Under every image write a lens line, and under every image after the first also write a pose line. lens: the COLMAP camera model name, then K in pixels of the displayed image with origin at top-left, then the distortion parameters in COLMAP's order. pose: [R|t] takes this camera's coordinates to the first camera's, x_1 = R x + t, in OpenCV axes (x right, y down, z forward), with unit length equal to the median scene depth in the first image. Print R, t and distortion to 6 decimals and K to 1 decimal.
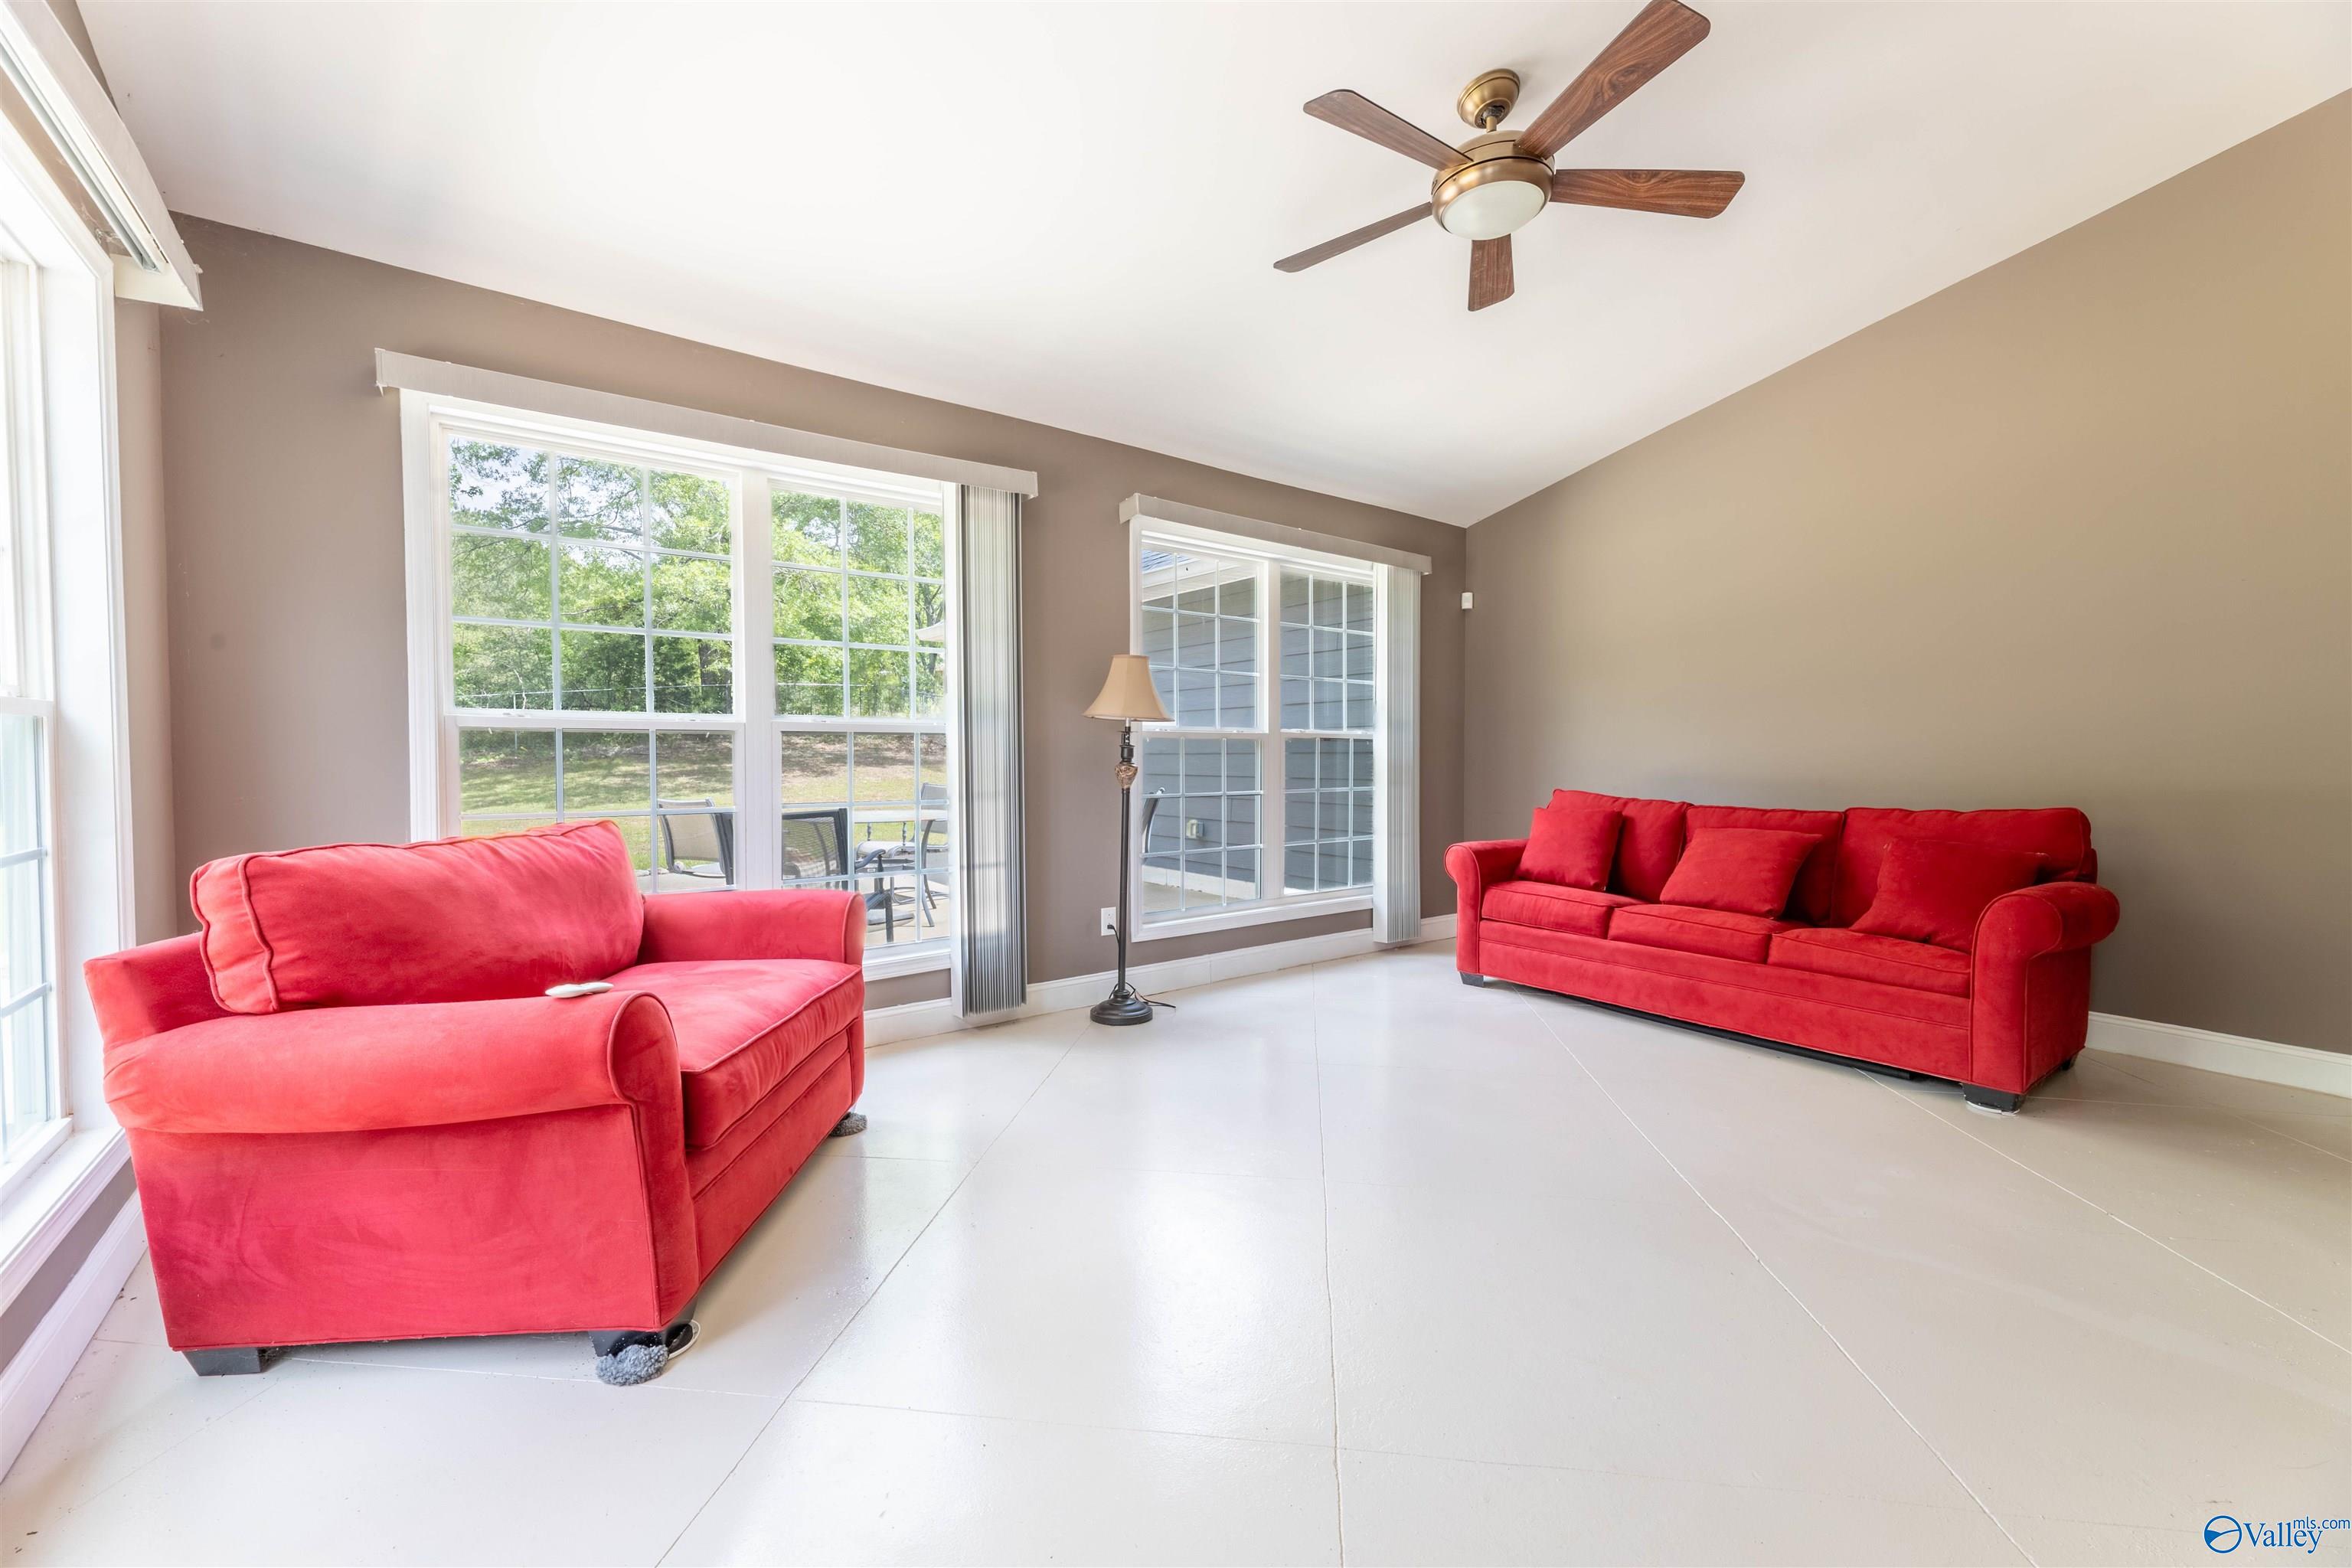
lens RADIAL K [[939.1, 0, 1176.0], [0, 939.1, 784.0], [0, 0, 1]] dist [0.001530, -0.000462]
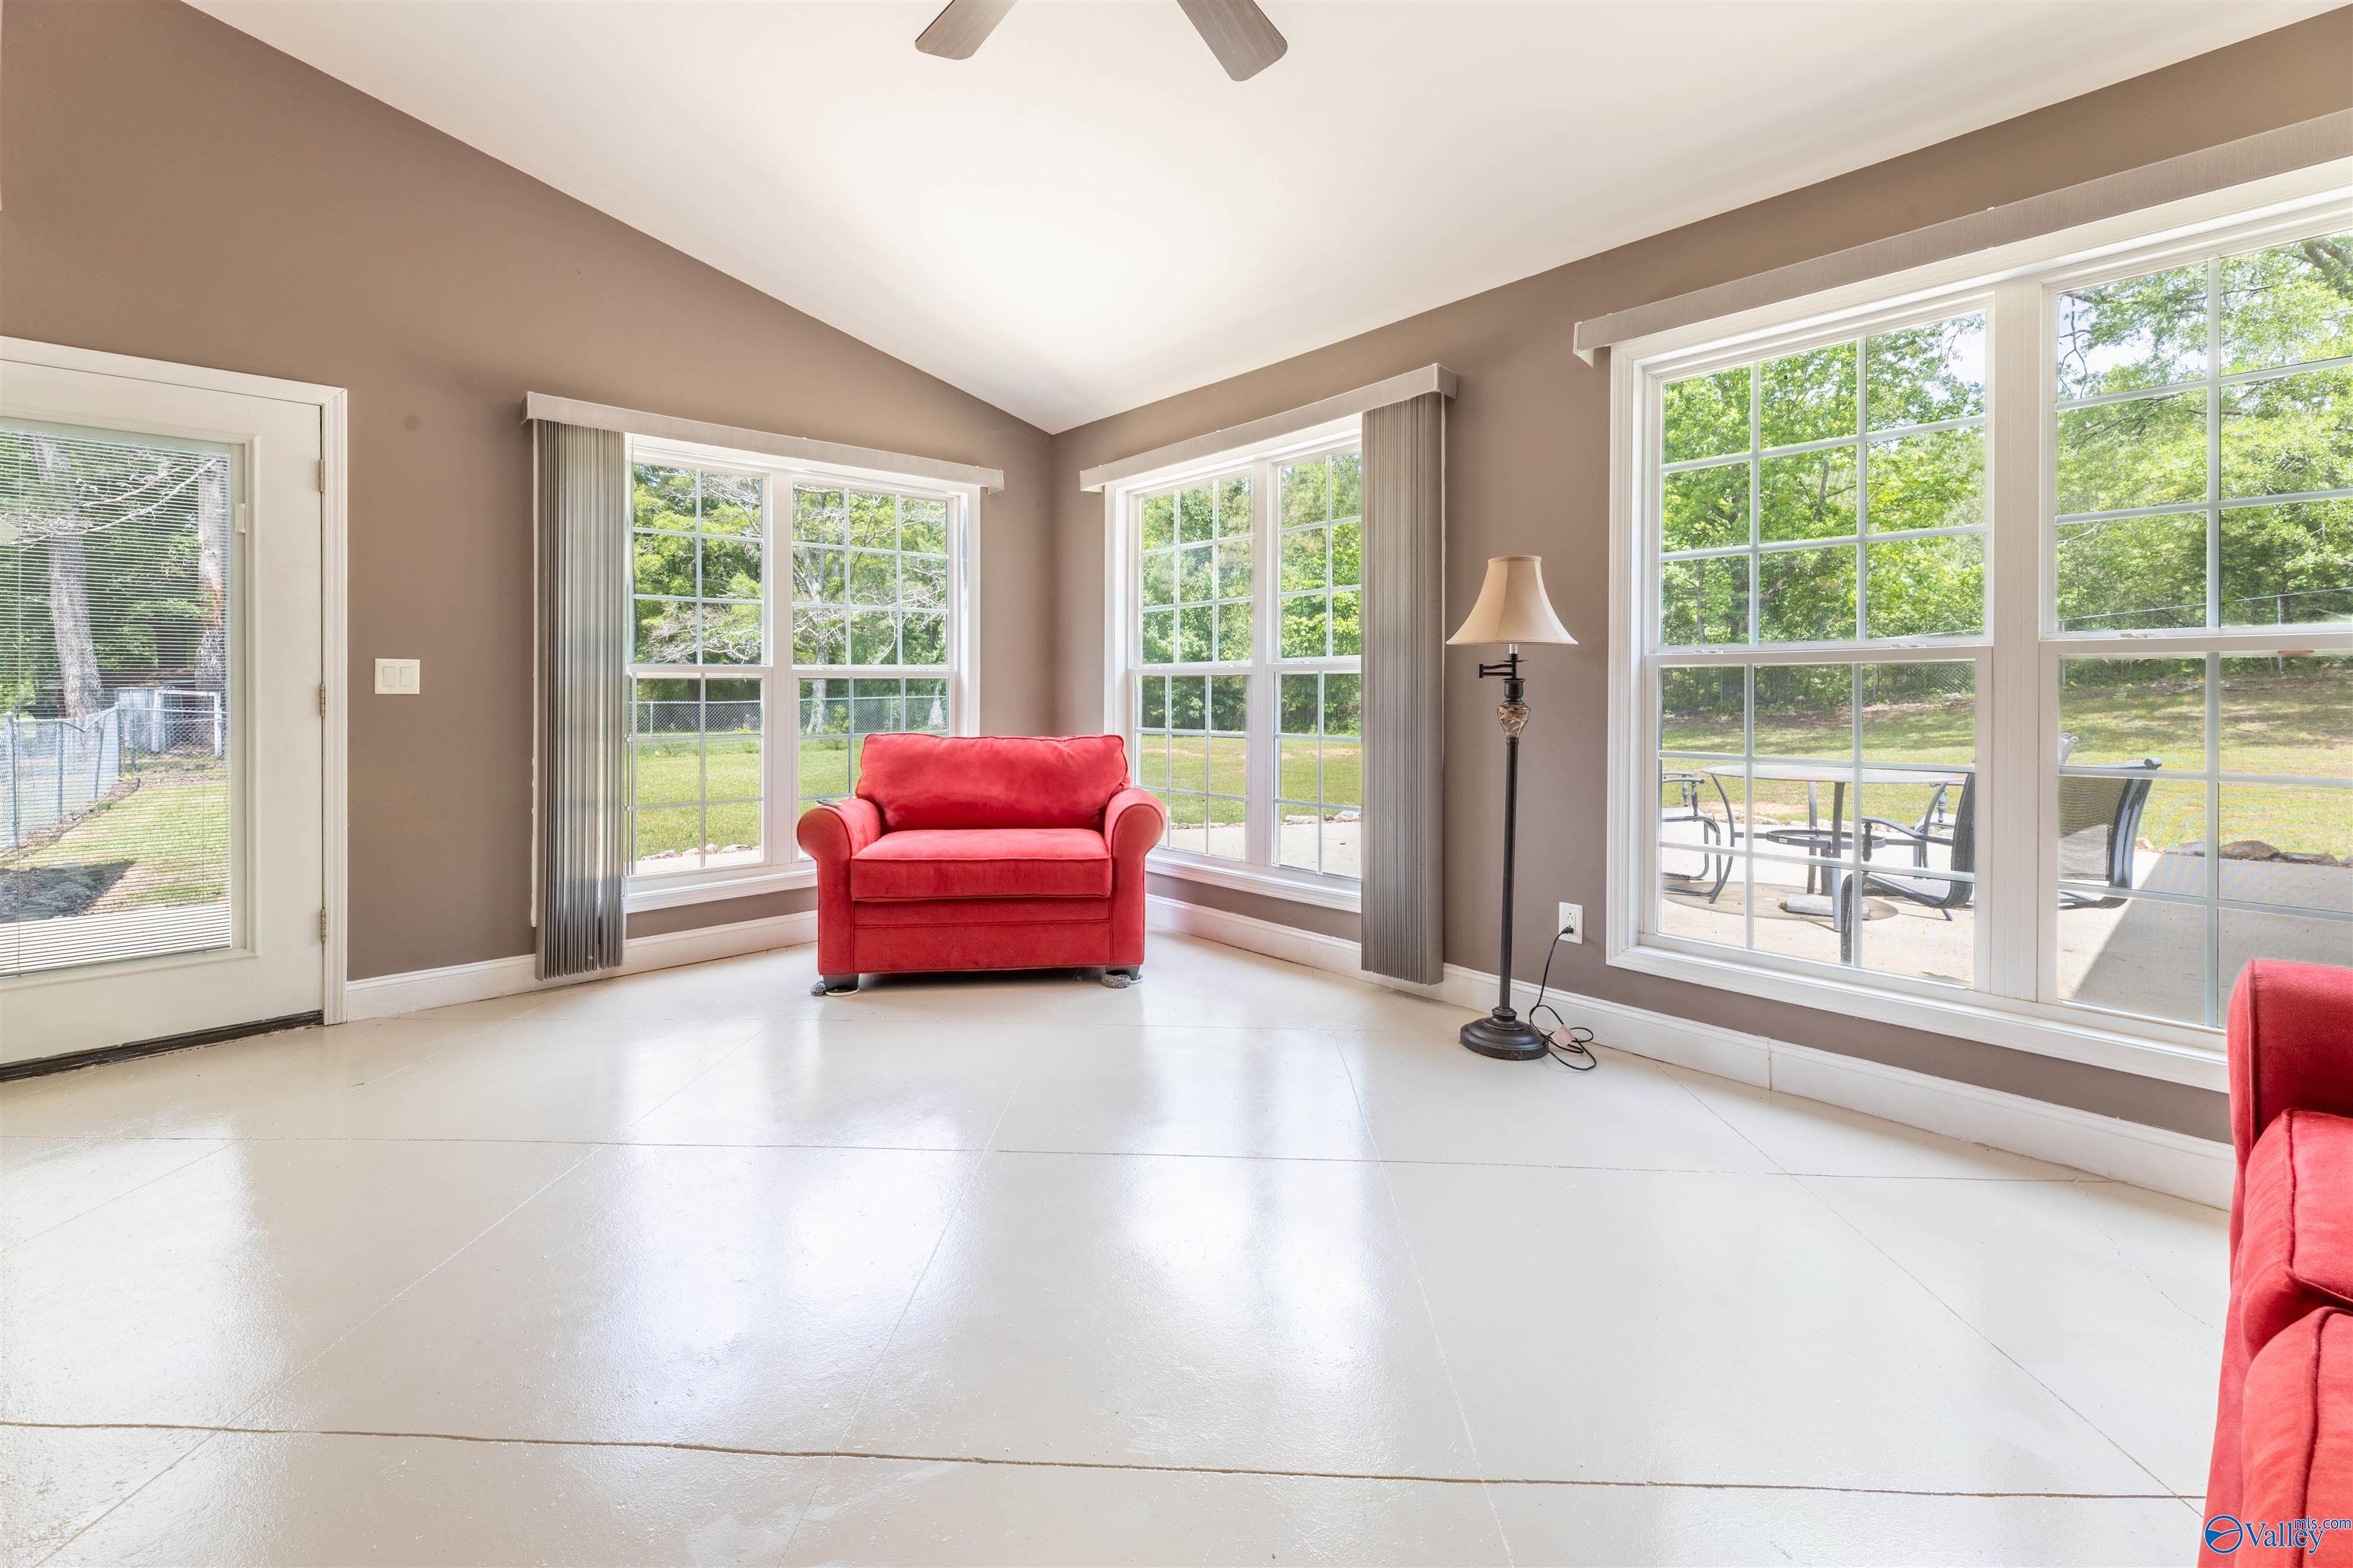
lens RADIAL K [[1054.3, 0, 1179.2], [0, 1054.3, 688.5], [0, 0, 1]] dist [0.000568, -0.000134]
pose [[0.126192, 0.002772, -0.992002, 0.744972], [-0.034485, 0.999404, -0.001595, -0.022982], [0.991406, 0.034410, 0.126212, 0.631412]]
